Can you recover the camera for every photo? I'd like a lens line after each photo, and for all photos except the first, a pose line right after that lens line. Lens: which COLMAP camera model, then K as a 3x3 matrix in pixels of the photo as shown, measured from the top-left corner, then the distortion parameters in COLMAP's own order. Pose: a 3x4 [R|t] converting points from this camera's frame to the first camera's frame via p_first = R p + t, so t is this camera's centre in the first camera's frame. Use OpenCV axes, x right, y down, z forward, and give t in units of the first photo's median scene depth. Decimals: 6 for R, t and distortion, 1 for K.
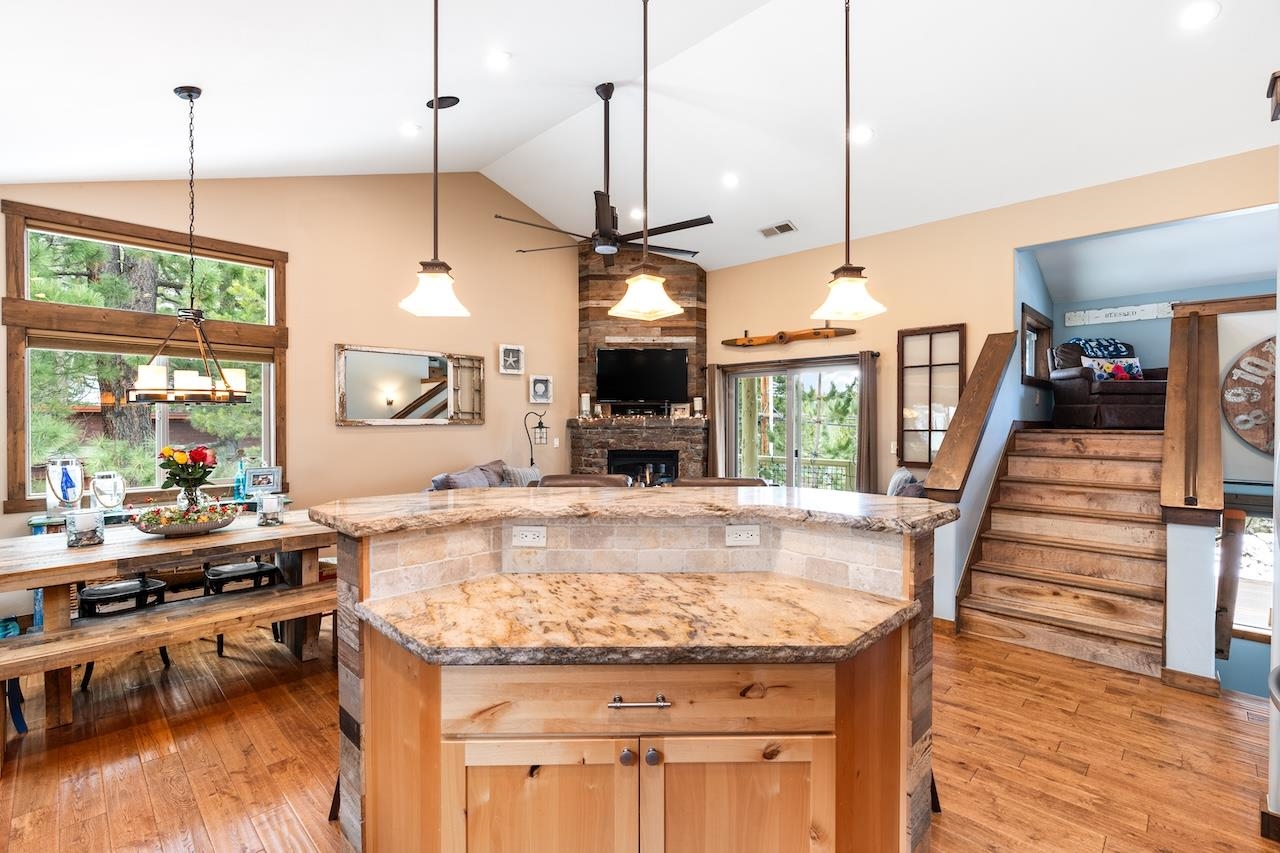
lens RADIAL K [[575.3, 0, 640.0], [0, 575.3, 426.5], [0, 0, 1]] dist [-0.007686, 0.000409]
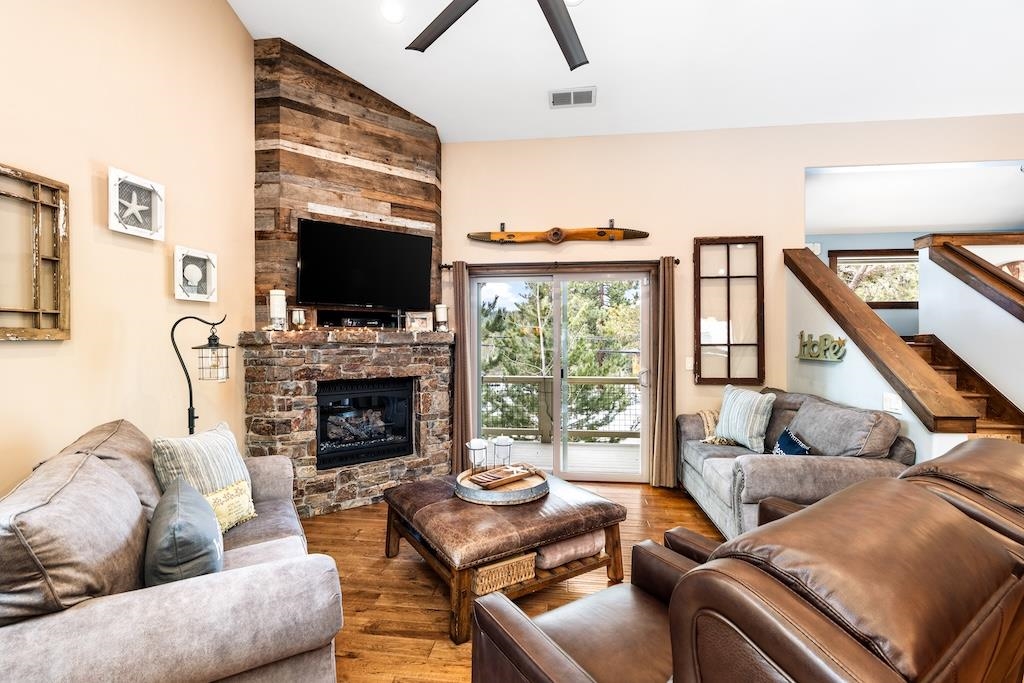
lens RADIAL K [[460.2, 0, 512.0], [0, 460.2, 341.5], [0, 0, 1]] dist [-0.007686, 0.000409]
pose [[0.795625, -0.005193, 0.605768, -0.196131], [0.008320, 0.999963, -0.002356, 0.000247], [-0.605733, 0.006915, 0.795638, 0.480347]]
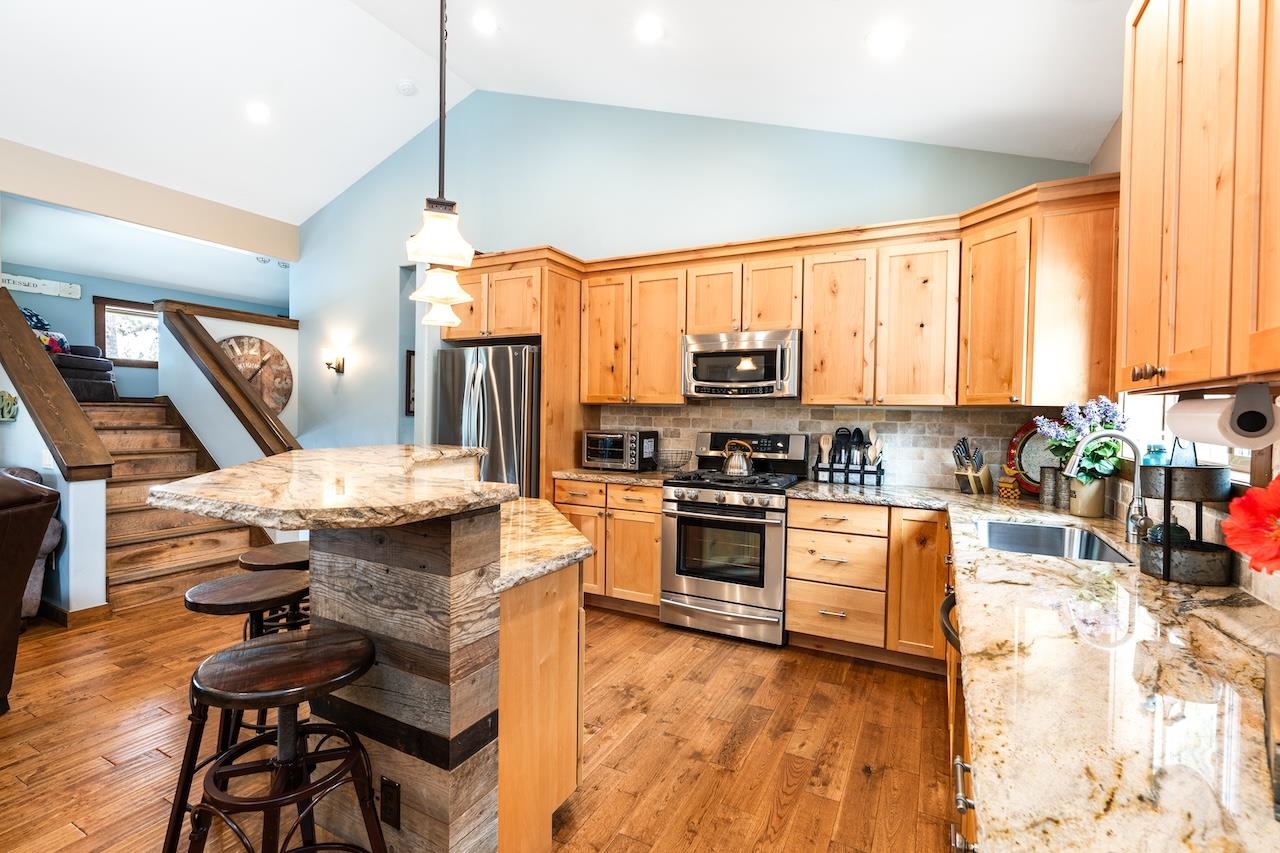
lens RADIAL K [[575.3, 0, 640.0], [0, 575.3, 426.5], [0, 0, 1]] dist [-0.007686, 0.000409]
pose [[-0.290135, -0.028606, 0.956558, -0.327698], [-0.008066, 0.999591, 0.027446, 0.008774], [-0.956952, 0.000248, -0.290247, 0.238714]]
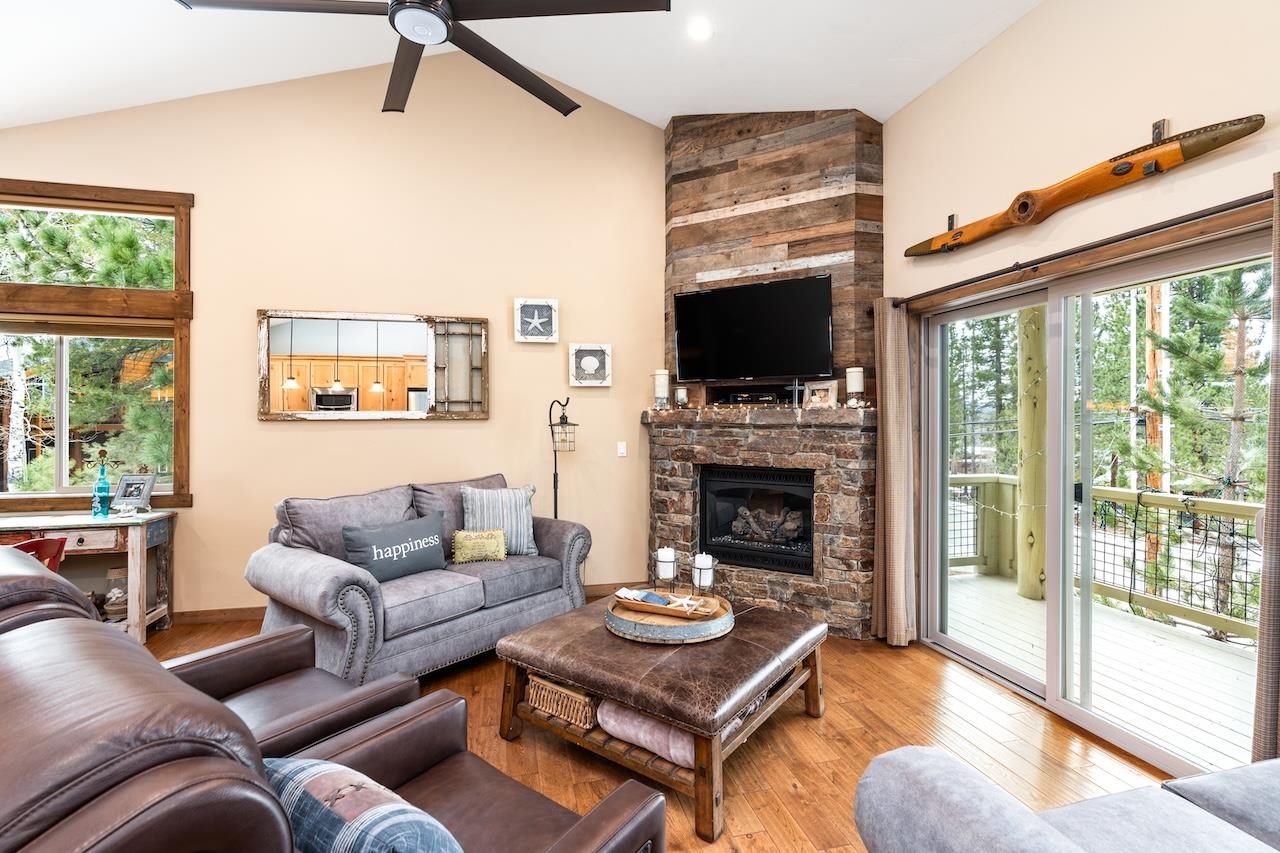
lens RADIAL K [[580.4, 0, 640.5], [0, 580.4, 419.8], [0, 0, 1]] dist [-0.008695, 0.000074]
pose [[0.848021, 0.001410, -0.529961, 0.218558], [-0.006132, 0.999956, -0.007152, 0.000620], [0.529927, 0.009315, 0.847992, 0.478369]]
